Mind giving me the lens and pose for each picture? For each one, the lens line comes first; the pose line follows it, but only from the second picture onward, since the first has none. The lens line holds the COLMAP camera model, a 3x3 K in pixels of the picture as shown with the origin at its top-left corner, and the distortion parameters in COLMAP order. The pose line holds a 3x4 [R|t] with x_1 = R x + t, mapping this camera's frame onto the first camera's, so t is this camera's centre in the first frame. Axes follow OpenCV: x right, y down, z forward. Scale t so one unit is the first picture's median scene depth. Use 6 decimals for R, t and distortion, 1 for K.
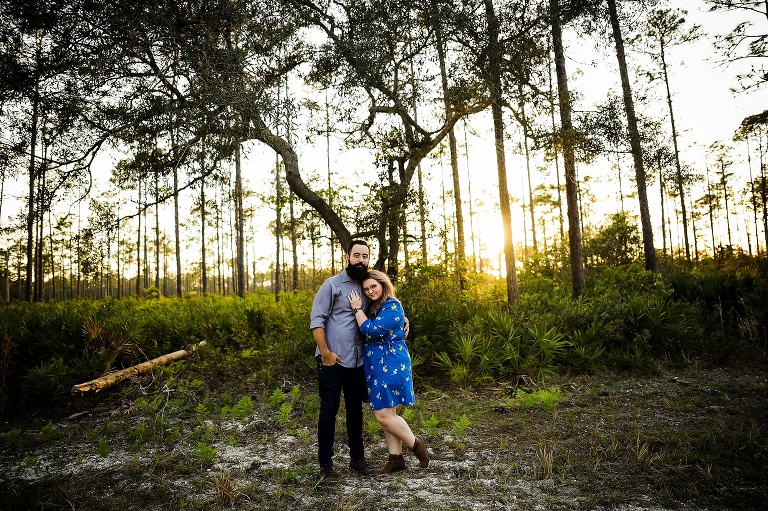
lens RADIAL K [[383.0, 0, 379.6], [0, 383.0, 268.2], [0, 0, 1]] dist [-0.049415, 0.000302]
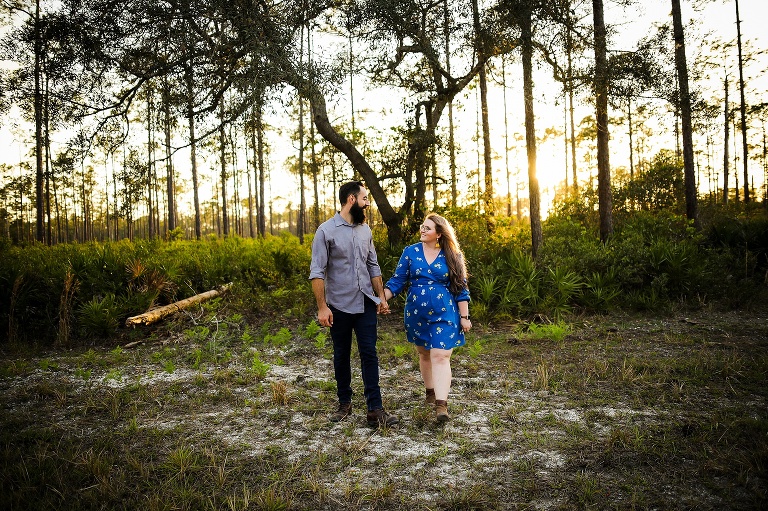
lens RADIAL K [[598.9, 0, 377.4], [0, 598.9, 260.3], [0, 0, 1]] dist [-0.006771, 0.000046]
pose [[0.998575, 0.008832, -0.052624, 0.009144], [-0.003480, 0.994887, 0.100931, -0.032750], [0.053246, -0.100604, 0.993501, -0.634523]]
